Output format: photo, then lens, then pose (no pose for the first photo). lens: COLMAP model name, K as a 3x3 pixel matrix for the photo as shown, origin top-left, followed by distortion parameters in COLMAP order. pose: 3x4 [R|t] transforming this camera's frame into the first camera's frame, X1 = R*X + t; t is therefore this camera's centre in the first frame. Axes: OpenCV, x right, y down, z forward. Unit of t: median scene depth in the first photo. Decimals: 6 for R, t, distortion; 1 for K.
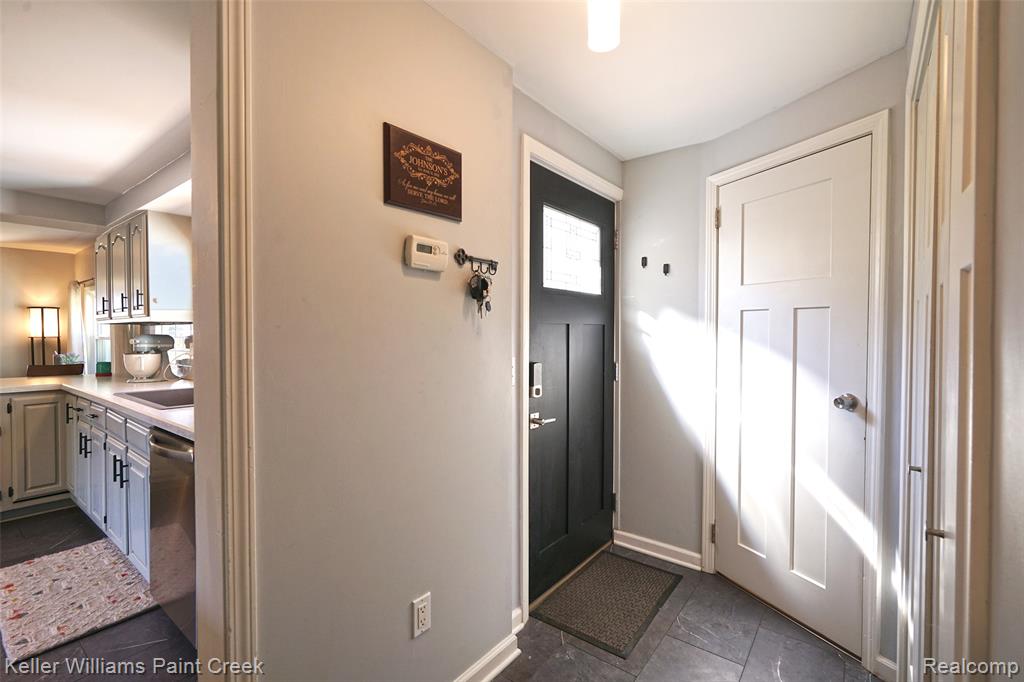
lens RADIAL K [[458.6, 0, 511.3], [0, 458.6, 338.7], [0, 0, 1]] dist [0.005891, 0.000453]
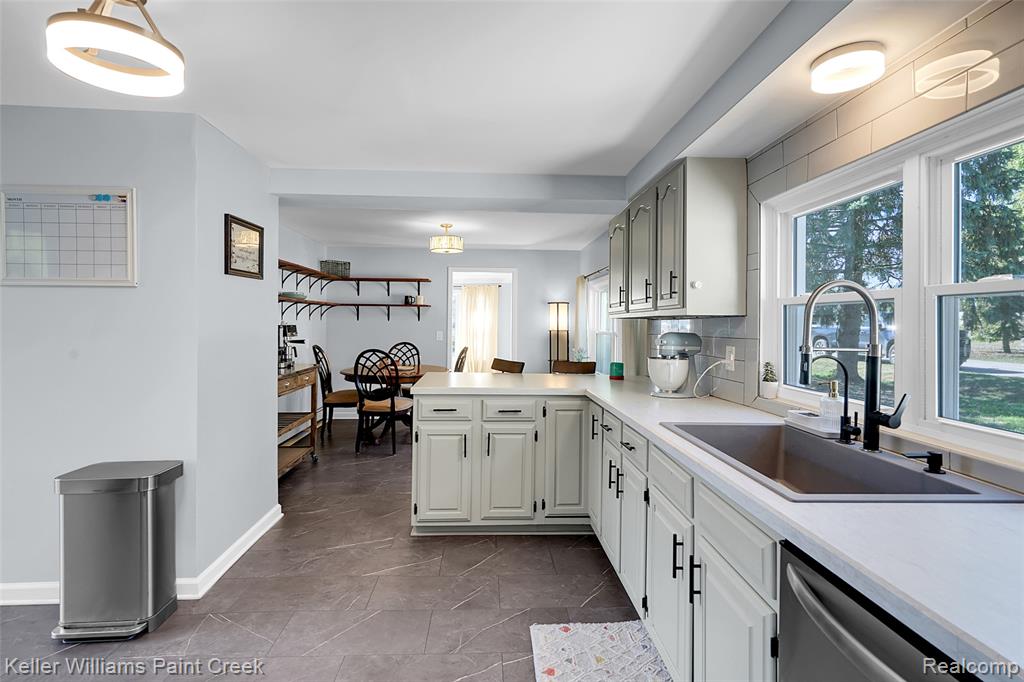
lens RADIAL K [[489.9, 0, 513.3], [0, 489.9, 330.7], [0, 0, 1]] dist [-0.003340, 0.000483]
pose [[0.656485, 0.020281, -0.754066, -0.359765], [-0.025430, 0.999665, 0.004747, -0.009256], [0.753910, 0.016059, 0.656781, 0.284586]]
